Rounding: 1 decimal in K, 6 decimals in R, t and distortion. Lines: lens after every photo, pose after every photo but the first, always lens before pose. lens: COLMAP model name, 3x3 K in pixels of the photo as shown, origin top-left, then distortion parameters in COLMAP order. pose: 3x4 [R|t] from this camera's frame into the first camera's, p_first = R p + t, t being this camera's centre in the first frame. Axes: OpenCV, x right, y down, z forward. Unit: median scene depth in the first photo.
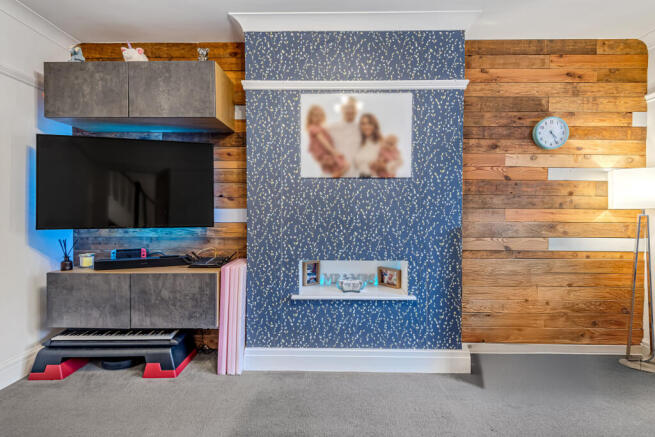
lens RADIAL K [[299.6, 0, 329.3], [0, 299.6, 215.6], [0, 0, 1]] dist [0.022812, -0.007587]
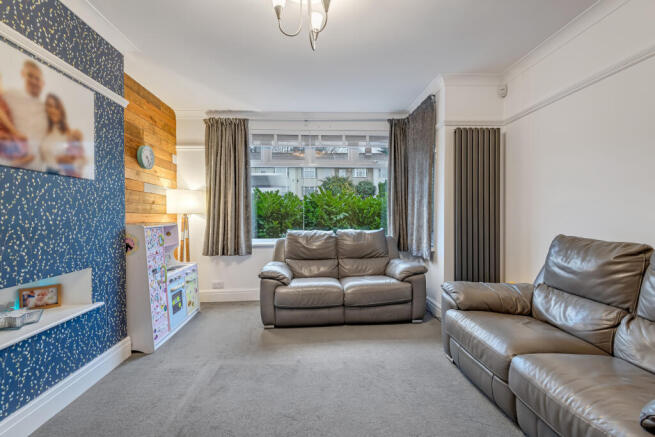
lens RADIAL K [[299.6, 0, 330.1], [0, 299.6, 216.3], [0, 0, 1]] dist [0.022812, -0.007587]
pose [[-0.089165, -0.005650, 0.996001, -0.756508], [0.007403, 0.999953, 0.006335, -0.011475], [-0.995989, 0.007938, -0.089119, 0.333216]]
